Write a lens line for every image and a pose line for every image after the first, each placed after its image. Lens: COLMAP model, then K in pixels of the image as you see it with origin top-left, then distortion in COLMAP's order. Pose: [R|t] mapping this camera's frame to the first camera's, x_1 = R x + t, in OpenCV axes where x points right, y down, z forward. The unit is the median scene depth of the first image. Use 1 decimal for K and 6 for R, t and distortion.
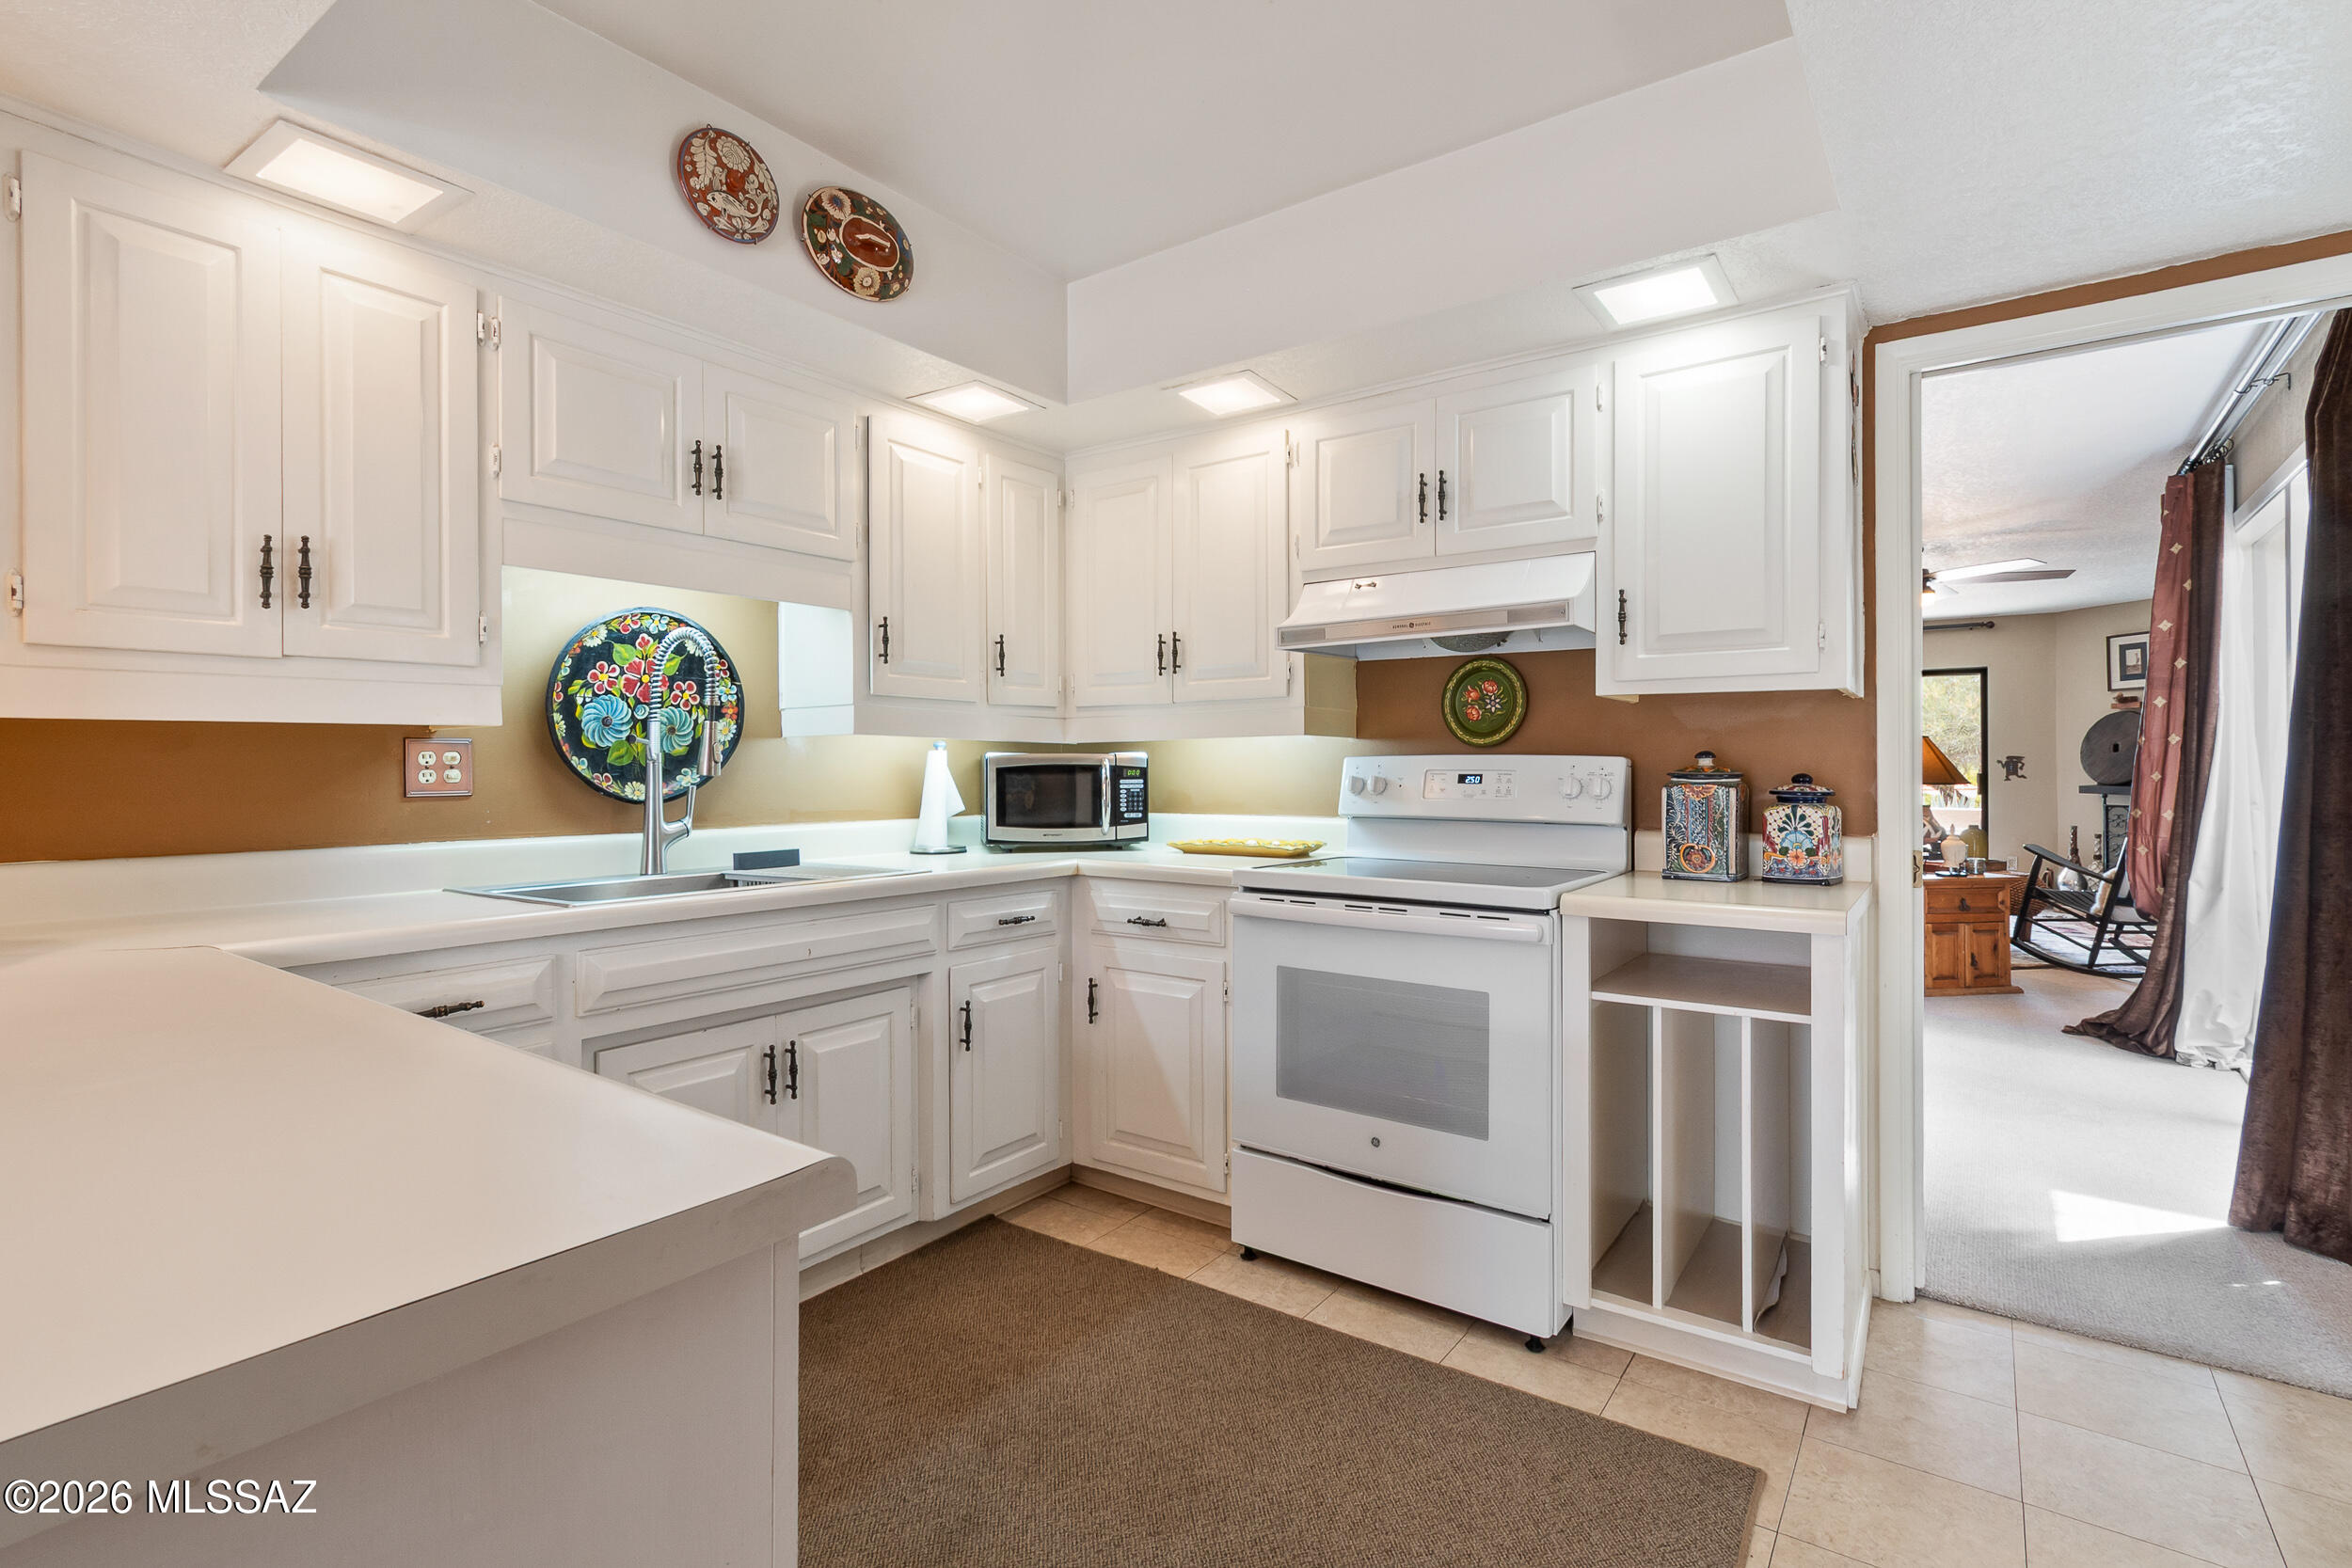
lens RADIAL K [[1095.2, 0, 1186.7], [0, 1095.2, 755.4], [0, 0, 1]] dist [0.003214, 0.000903]
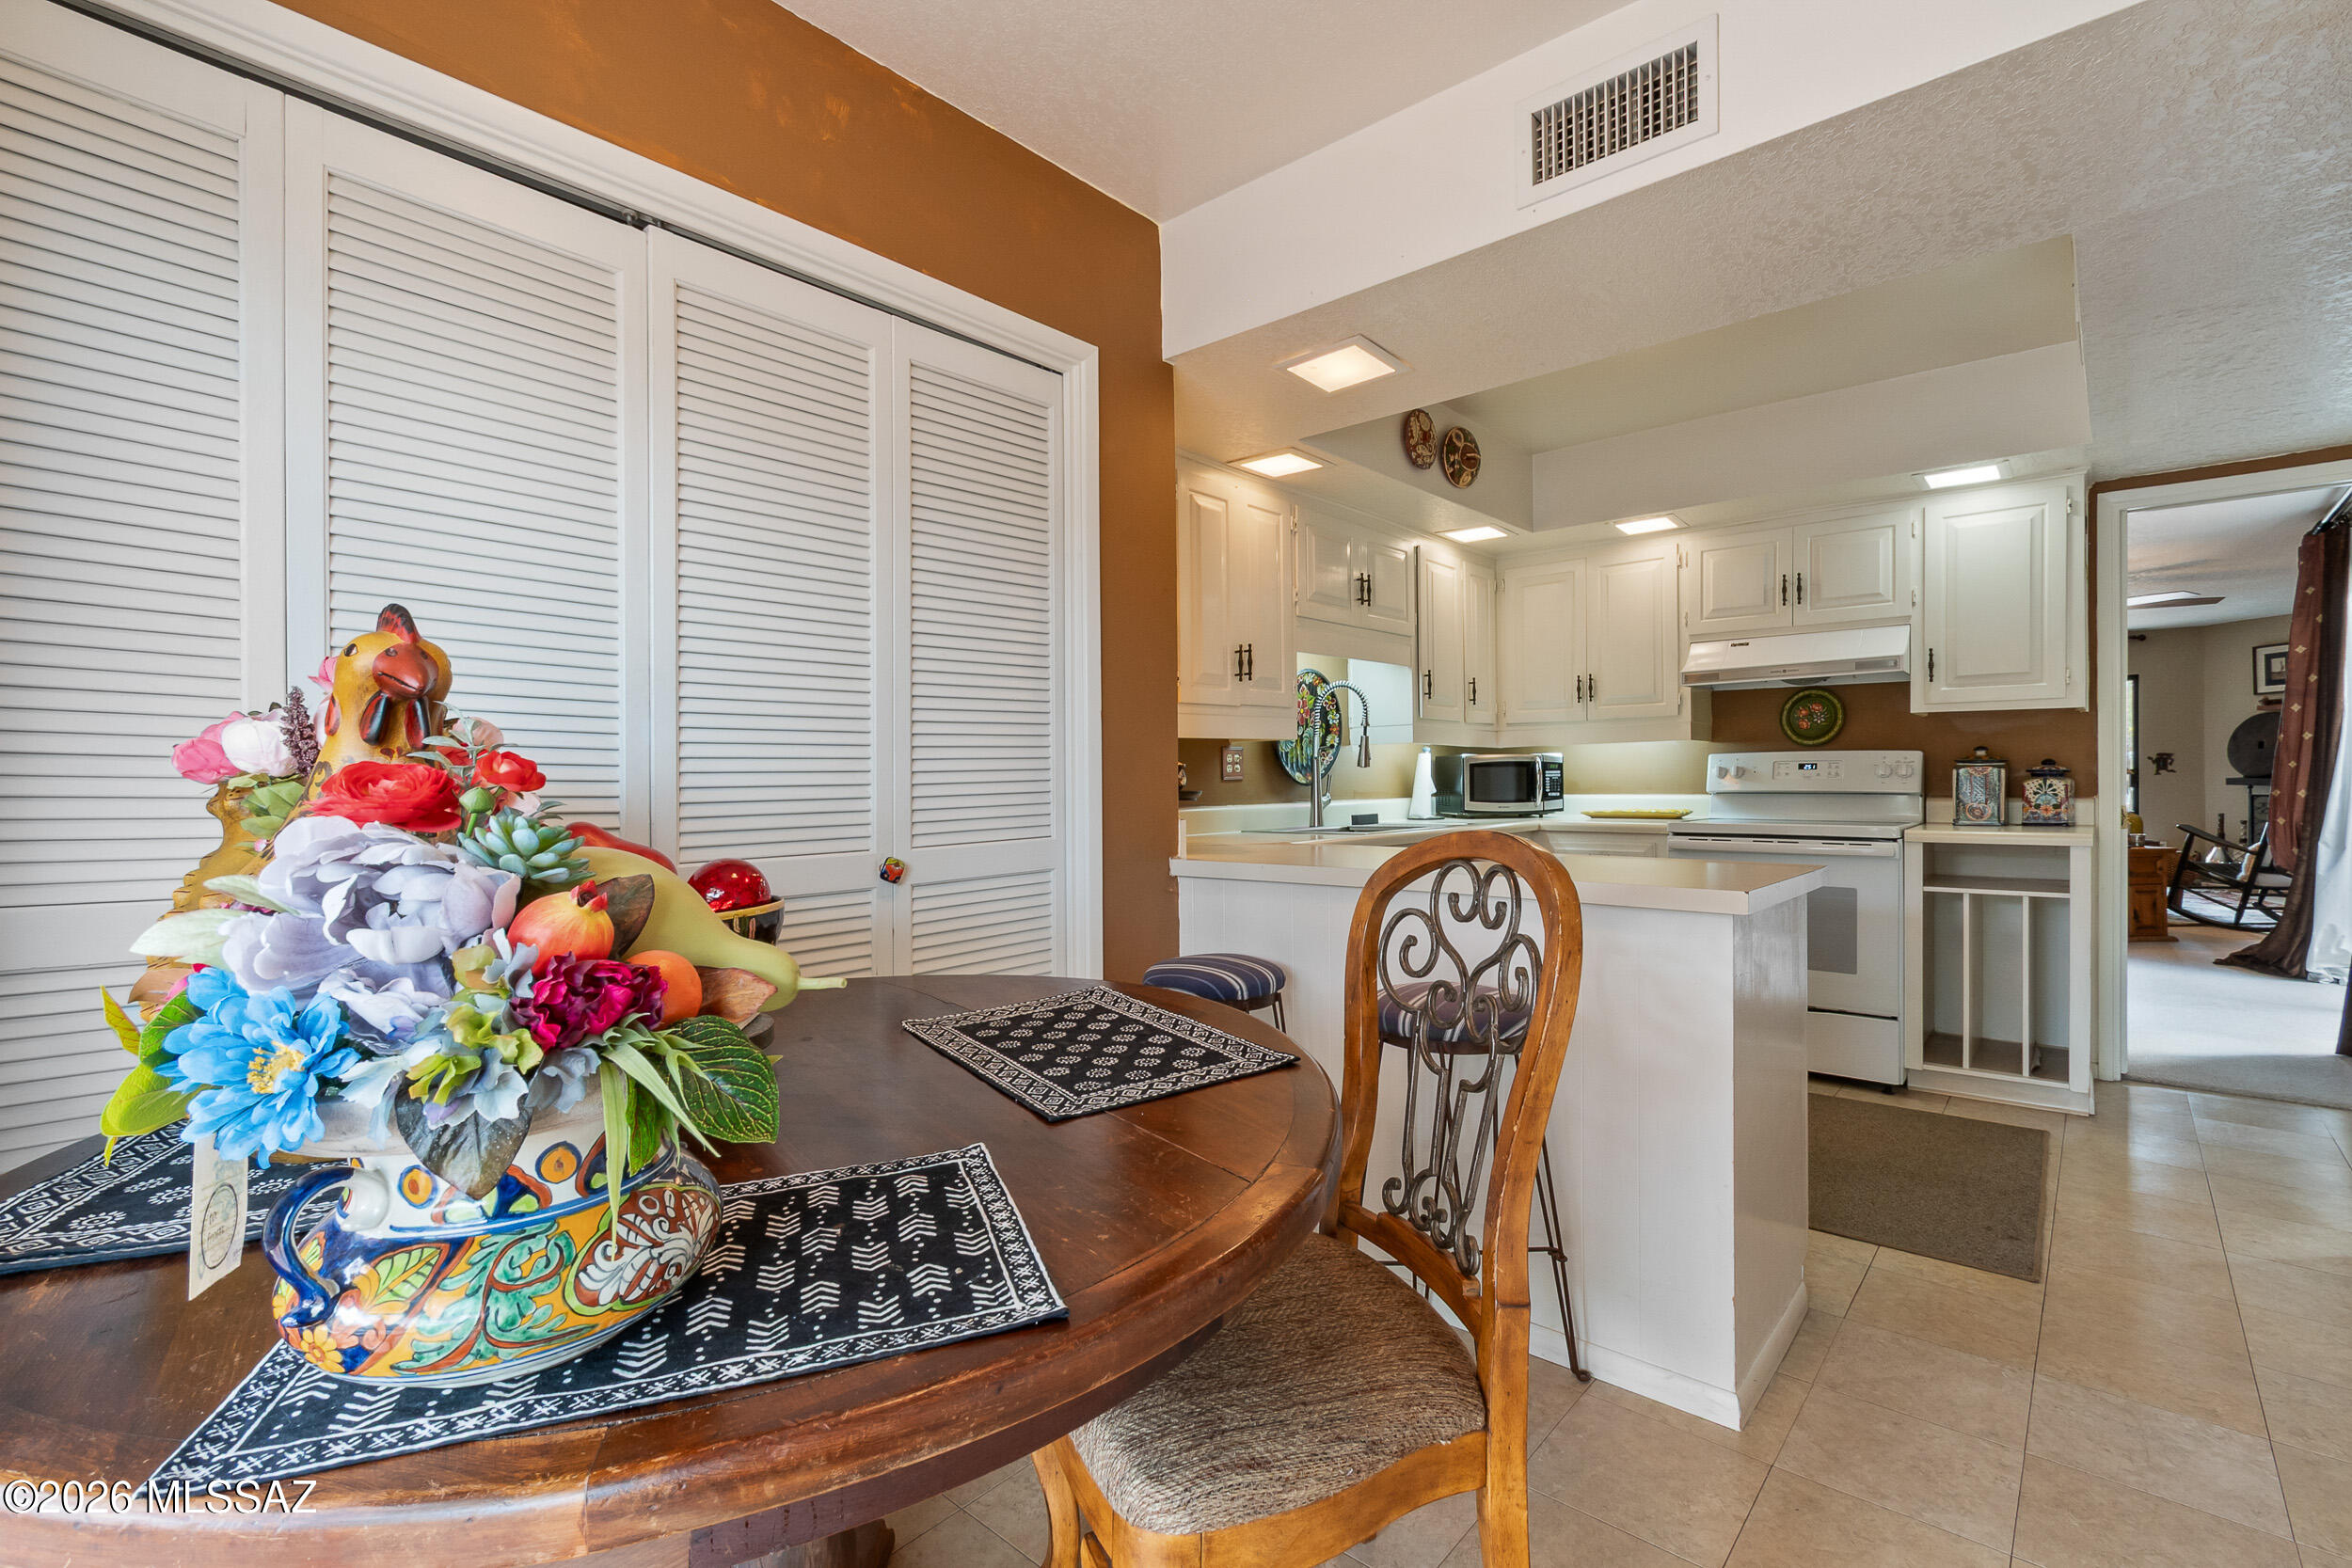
lens RADIAL K [[1053.7, 0, 1177.6], [0, 1053.7, 783.7], [0, 0, 1]] dist [-0.000116, -0.000473]
pose [[0.995120, -0.008626, -0.098290, -0.515903], [0.010274, 0.999815, 0.016273, 0.012851], [0.098131, -0.017204, 0.995025, -0.617539]]
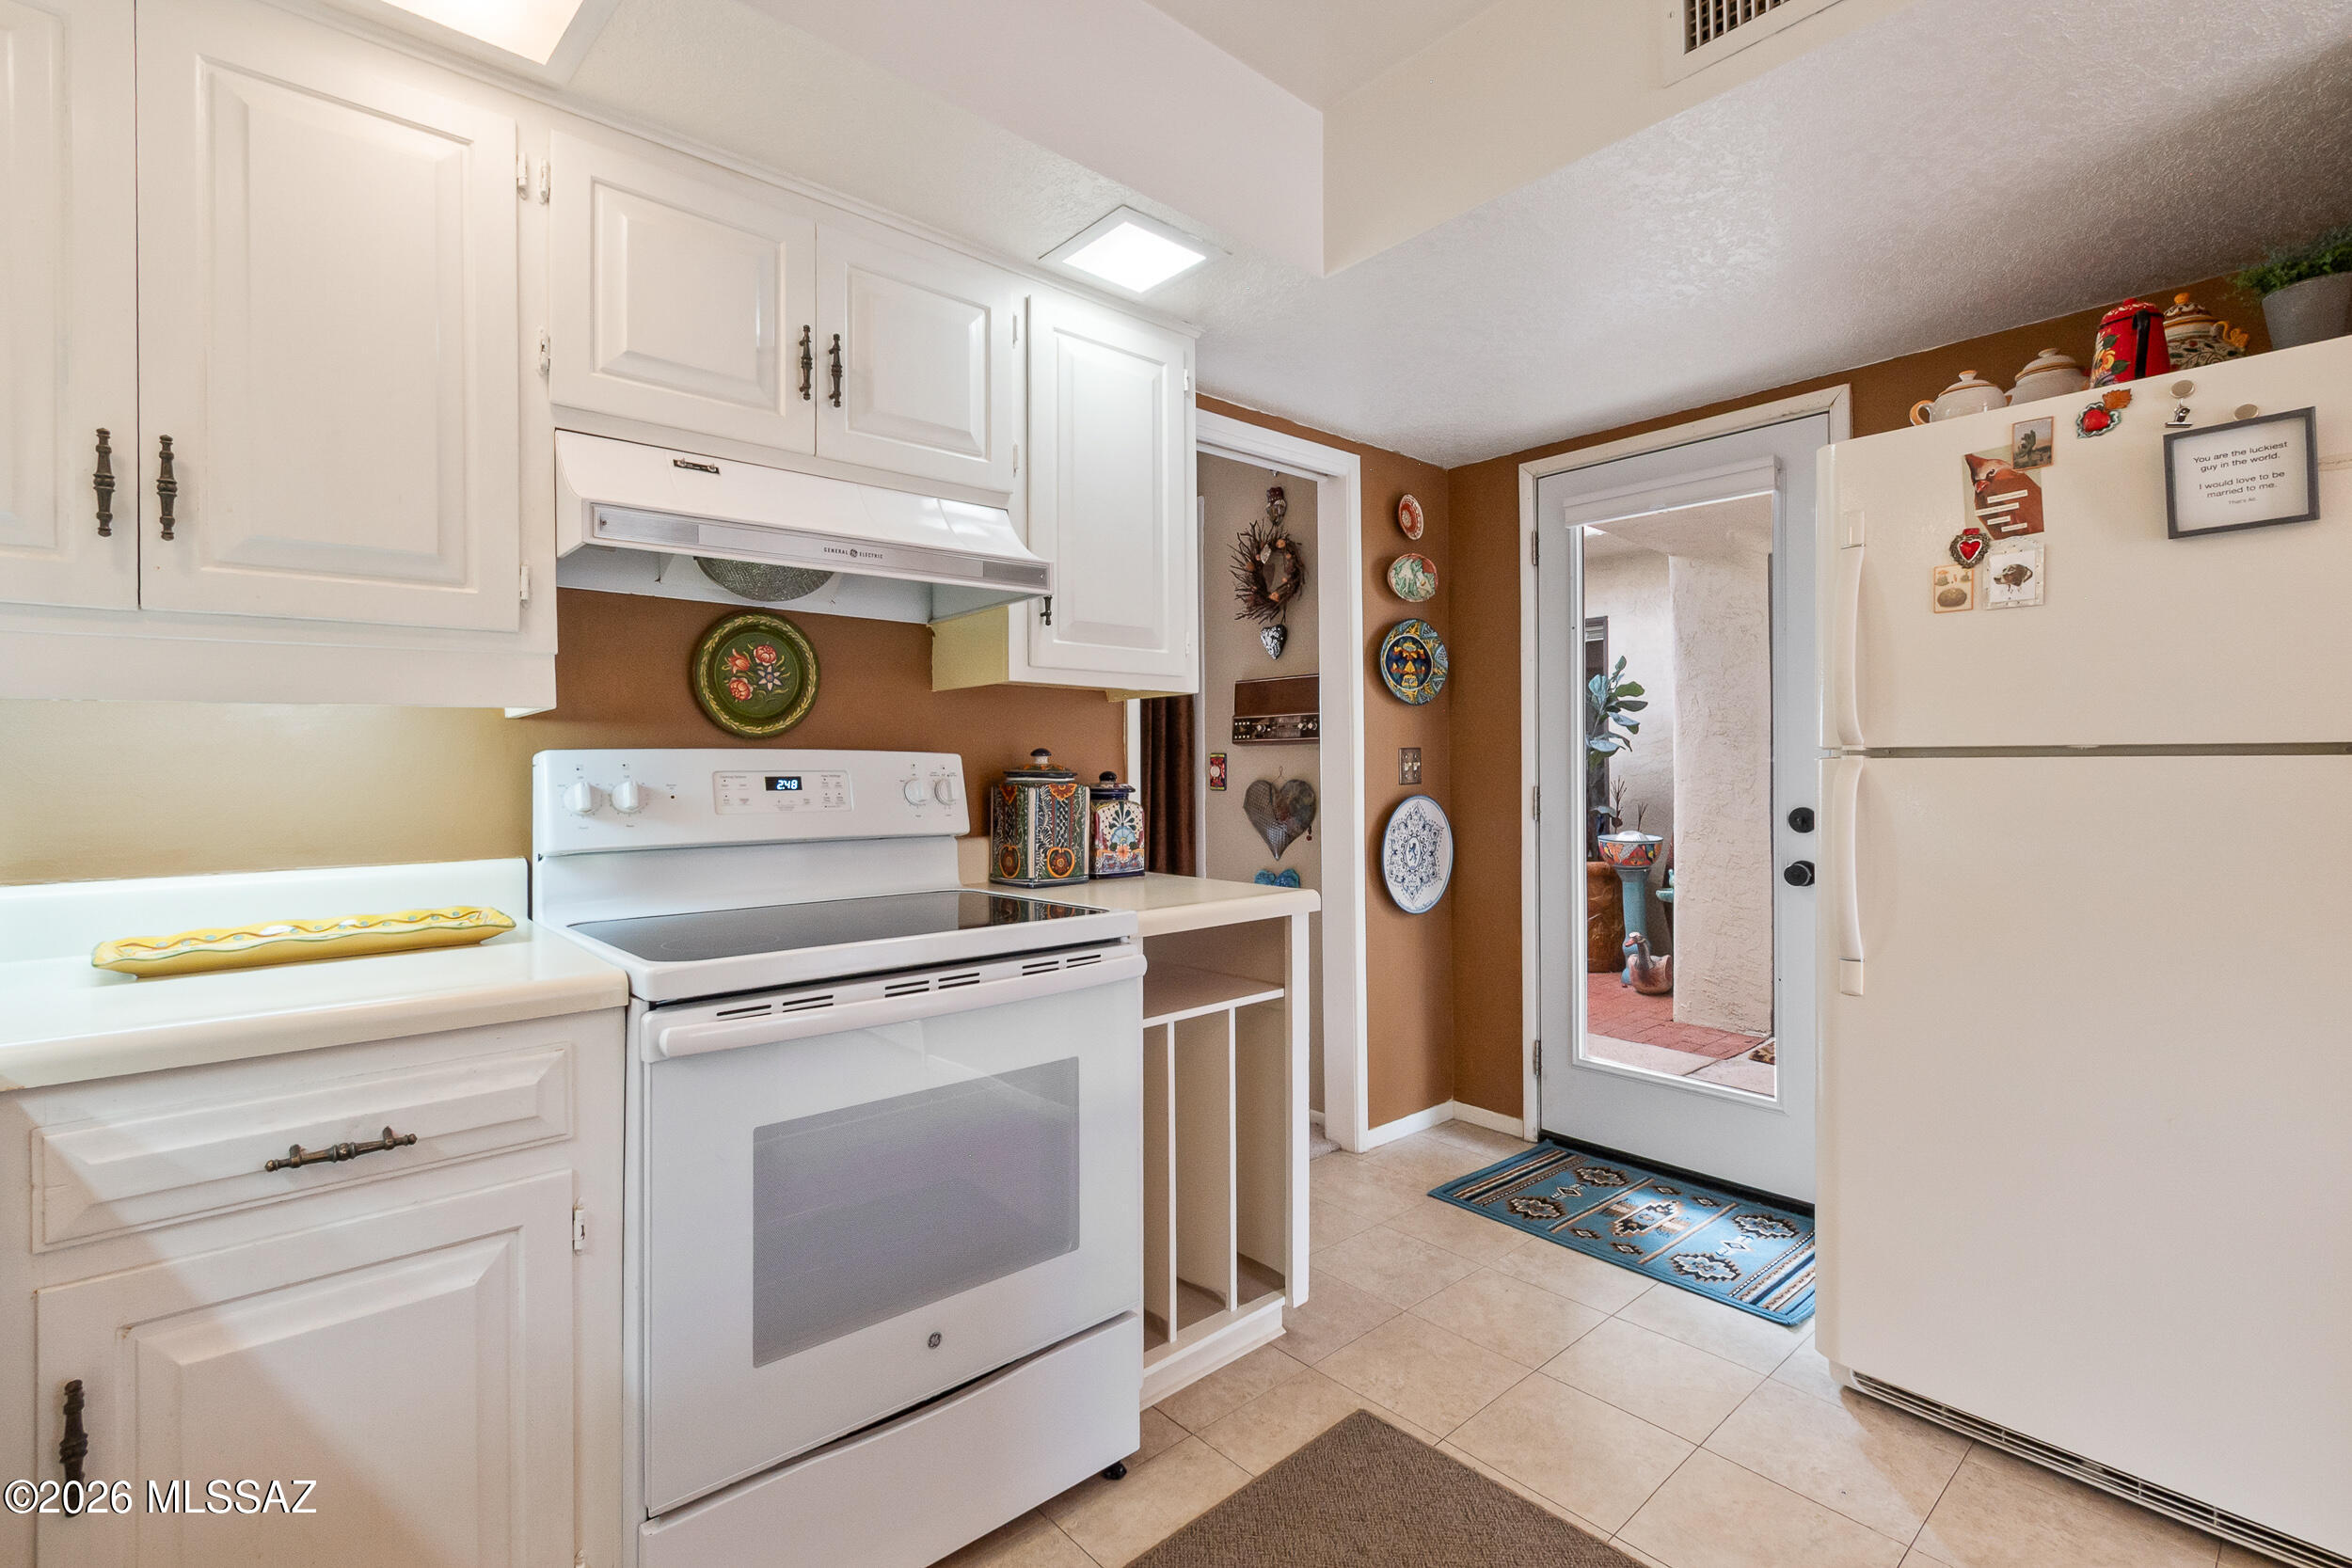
lens RADIAL K [[1053.1, 0, 1201.2], [0, 1053.1, 759.1], [0, 0, 1]] dist [0.000222, 0.000012]
pose [[0.216590, 0.005607, 0.976247, -0.358593], [-0.005850, 0.999973, -0.004446, 0.007683], [-0.976245, -0.004748, 0.216617, 0.625861]]
